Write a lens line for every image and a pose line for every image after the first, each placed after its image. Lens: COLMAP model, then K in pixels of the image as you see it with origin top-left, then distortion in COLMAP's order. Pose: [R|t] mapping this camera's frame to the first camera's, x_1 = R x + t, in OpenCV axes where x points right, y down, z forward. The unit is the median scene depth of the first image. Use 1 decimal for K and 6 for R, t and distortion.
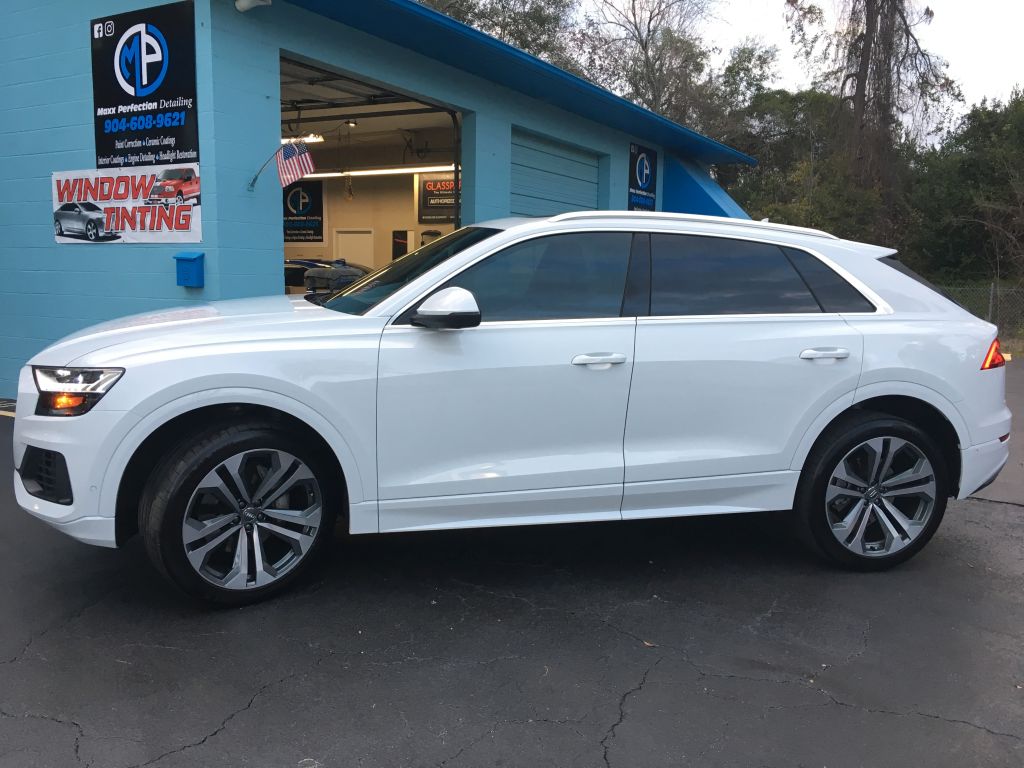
lens RADIAL K [[886.9, 0, 504.2], [0, 886.9, 380.2], [0, 0, 1]] dist [0.094219, -0.141613]
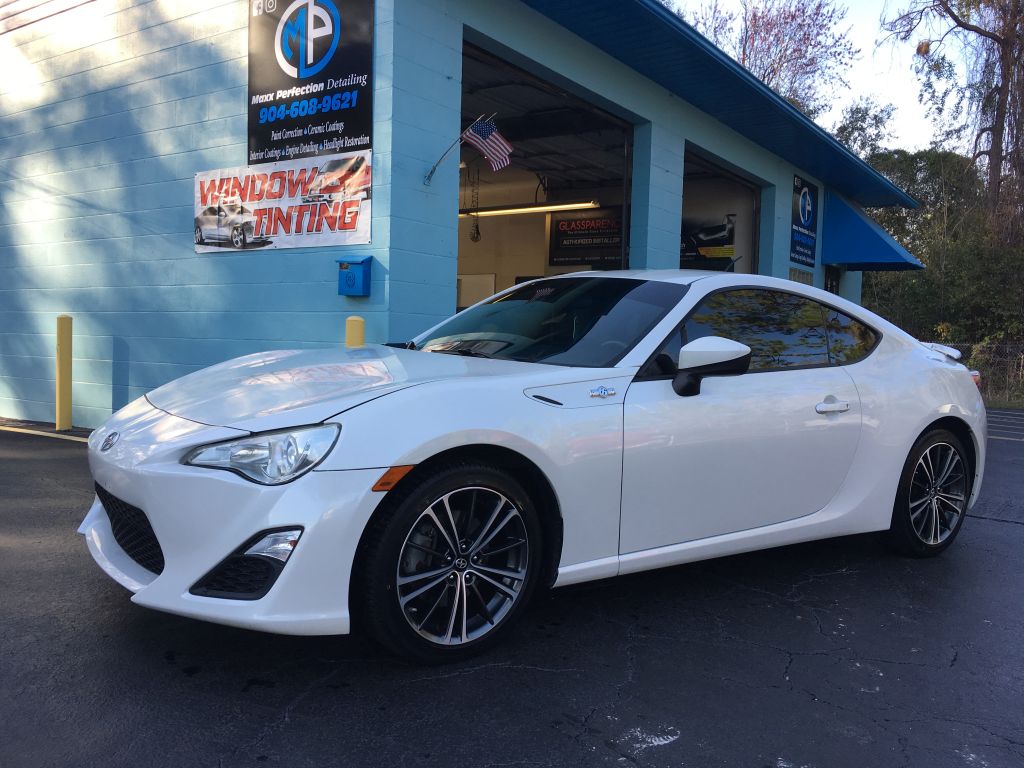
lens RADIAL K [[886.9, 0, 504.2], [0, 886.9, 380.2], [0, 0, 1]] dist [0.094219, -0.141613]
pose [[0.996362, 0.016657, -0.083576, -0.133143], [-0.023273, 0.996617, -0.078822, 0.034261], [0.081981, 0.080481, 0.993379, 0.182307]]
